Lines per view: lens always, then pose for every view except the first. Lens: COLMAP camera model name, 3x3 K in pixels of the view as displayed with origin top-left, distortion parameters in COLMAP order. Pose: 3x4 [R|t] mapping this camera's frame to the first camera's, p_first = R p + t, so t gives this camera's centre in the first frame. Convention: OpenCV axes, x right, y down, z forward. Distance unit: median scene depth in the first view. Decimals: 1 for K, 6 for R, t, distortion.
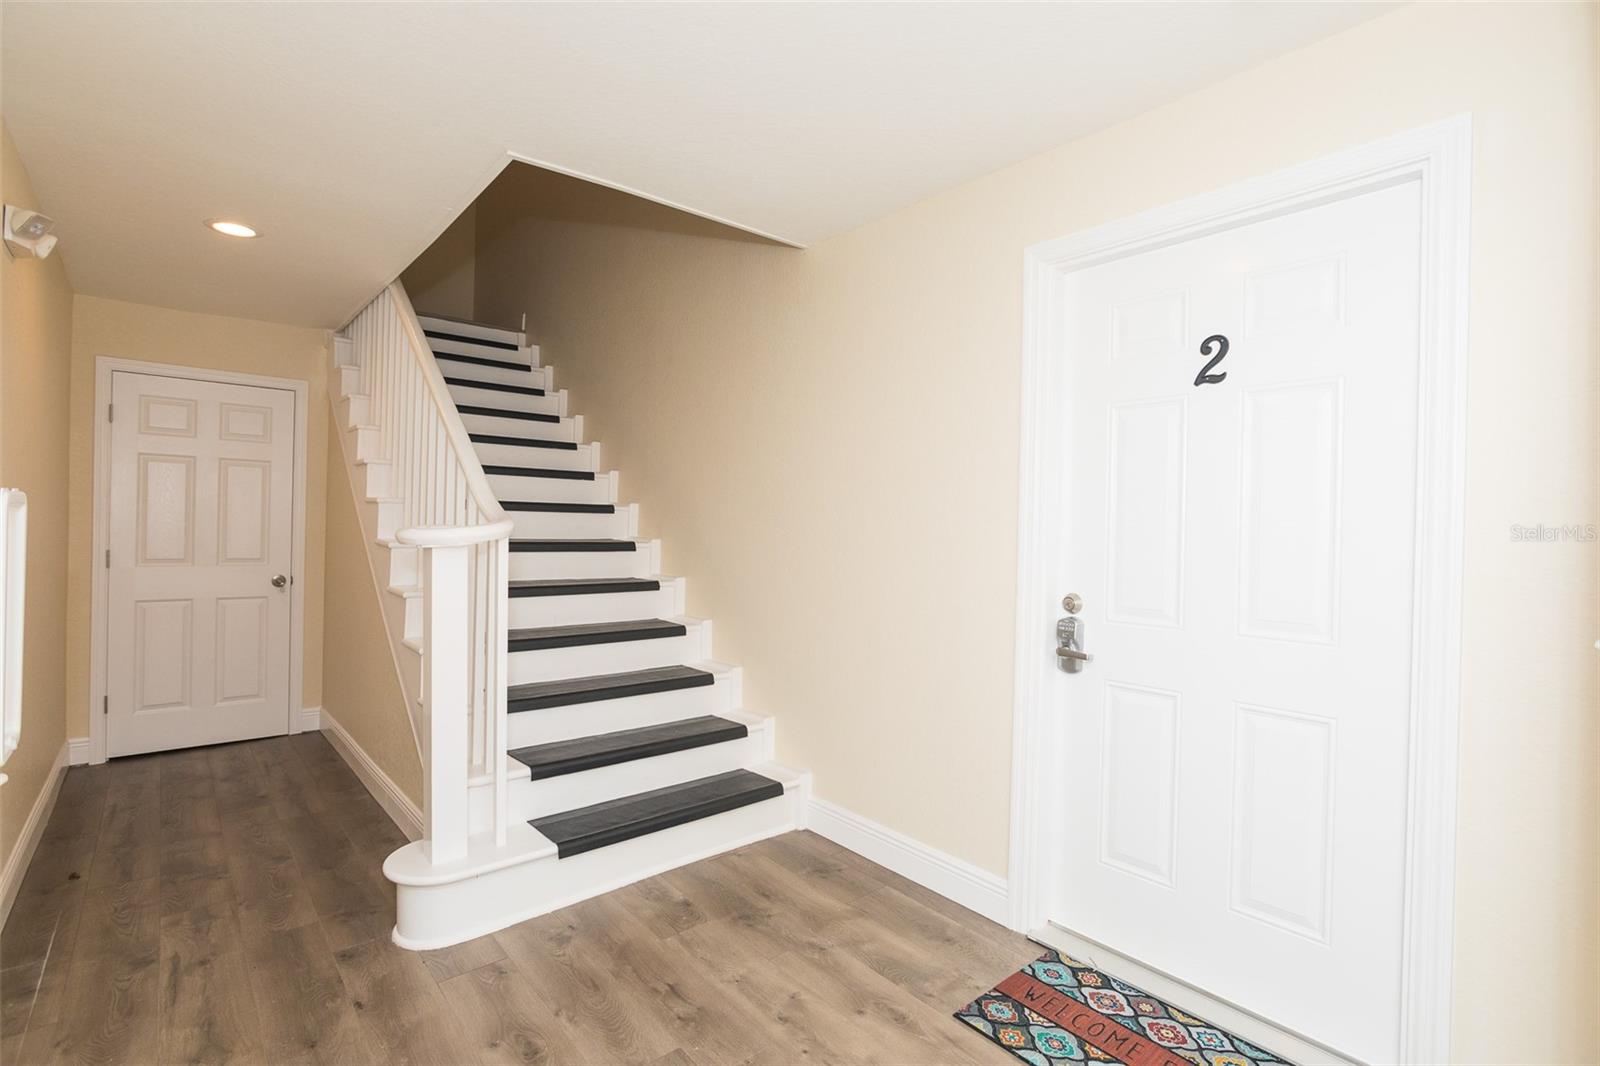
lens RADIAL K [[759.7, 0, 791.3], [0, 759.7, 533.4], [0, 0, 1]] dist [-0.029305, 0.011694]
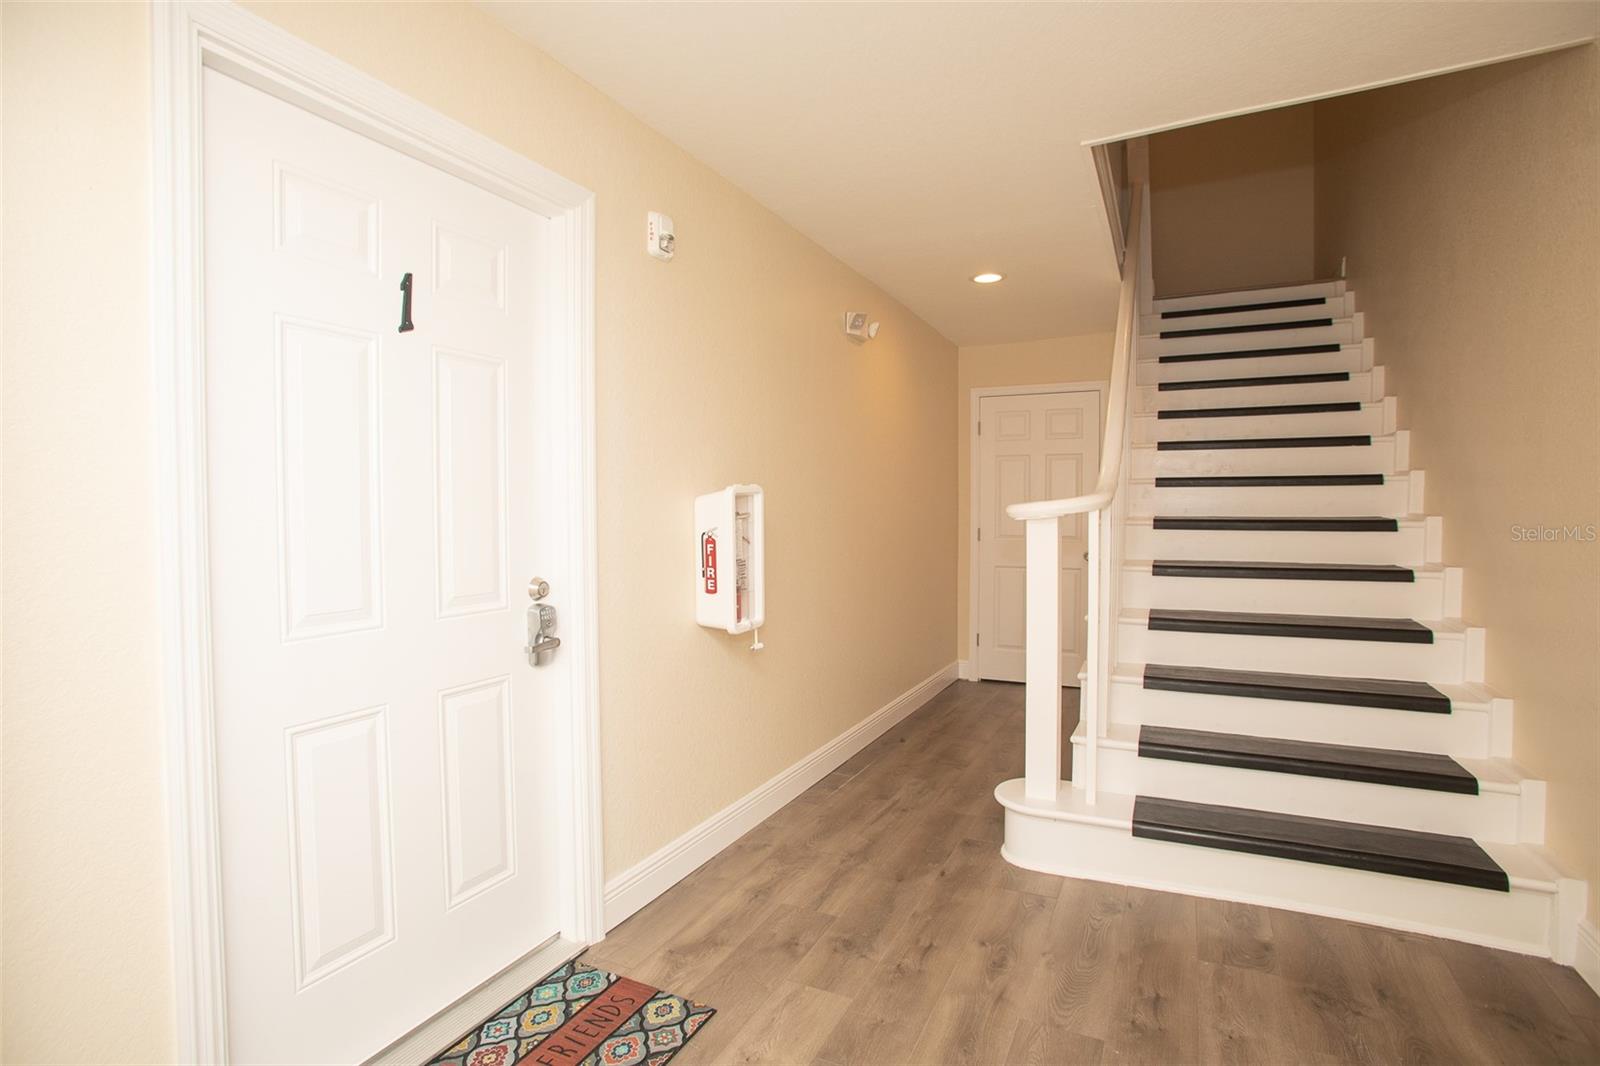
lens RADIAL K [[775.2, 0, 790.5], [0, 775.2, 532.7], [0, 0, 1]] dist [-0.077874, 0.036177]
pose [[0.390187, 0.008274, -0.920698, 0.388553], [0.004901, 0.999927, 0.011063, 0.019910], [0.920723, -0.008829, 0.390118, 0.186140]]
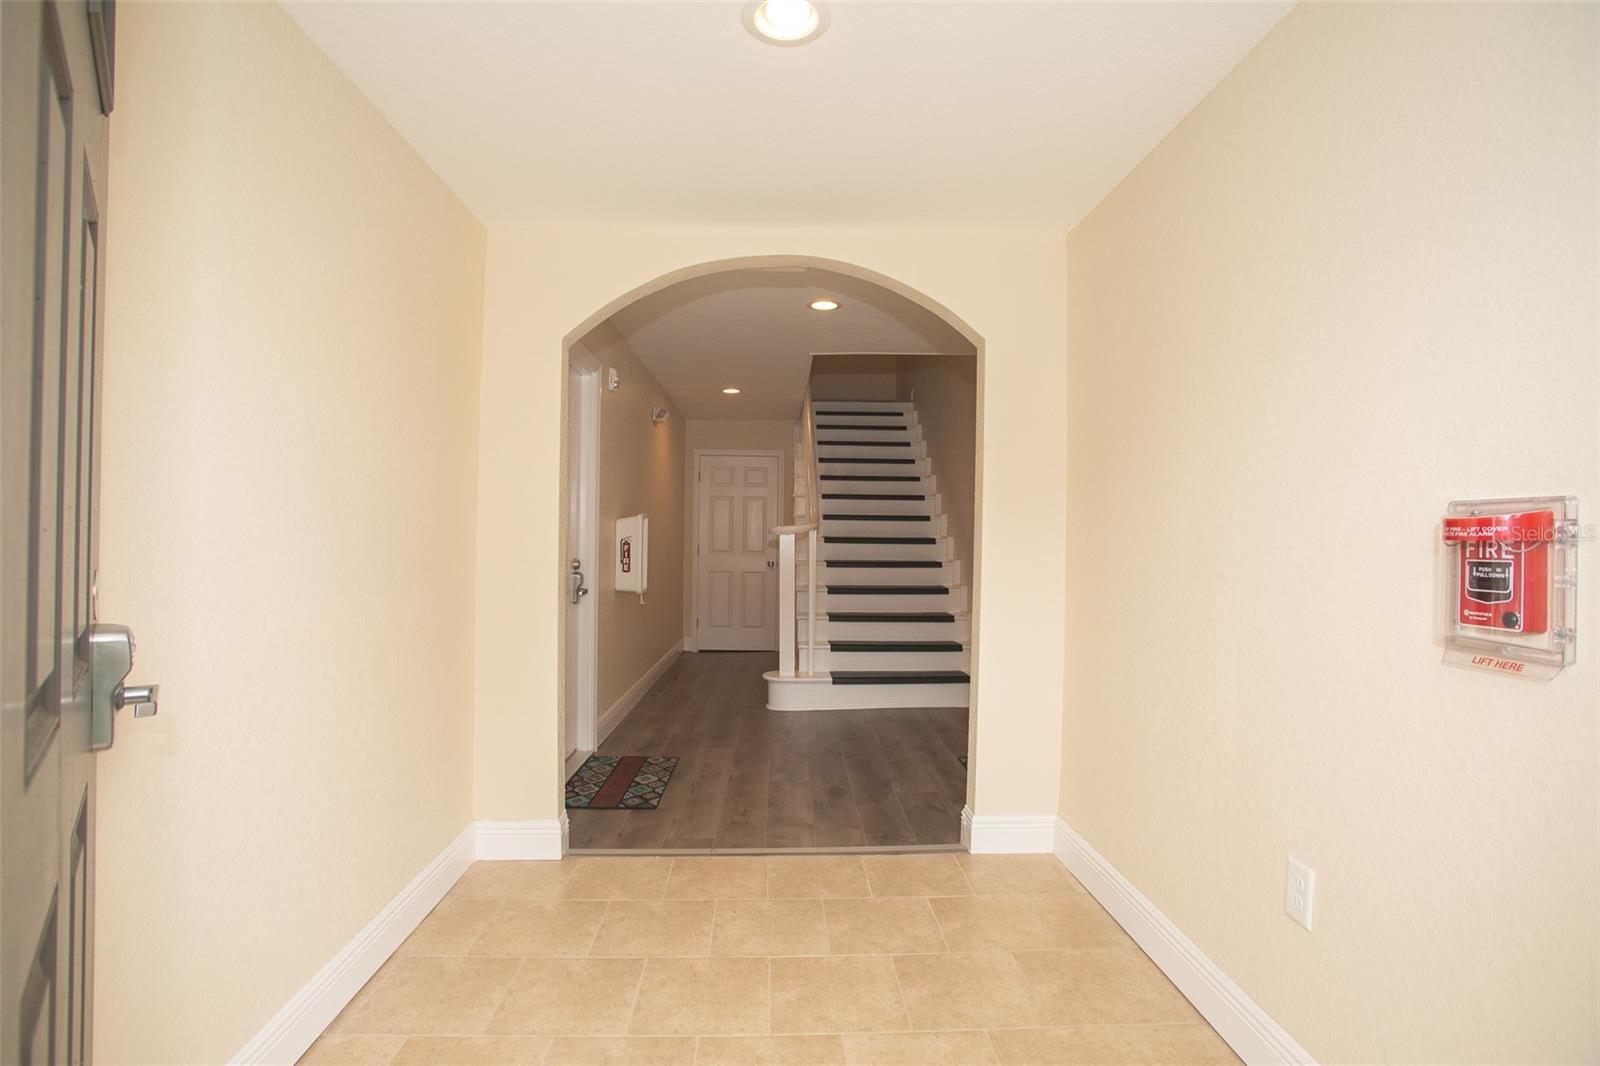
lens RADIAL K [[775.2, 0, 790.5], [0, 775.2, 532.7], [0, 0, 1]] dist [-0.077874, 0.036177]
pose [[0.774149, -0.016240, -0.632795, 0.873471], [-0.000137, 0.999667, -0.025823, 0.061634], [0.633004, 0.020077, 0.773888, -0.665872]]
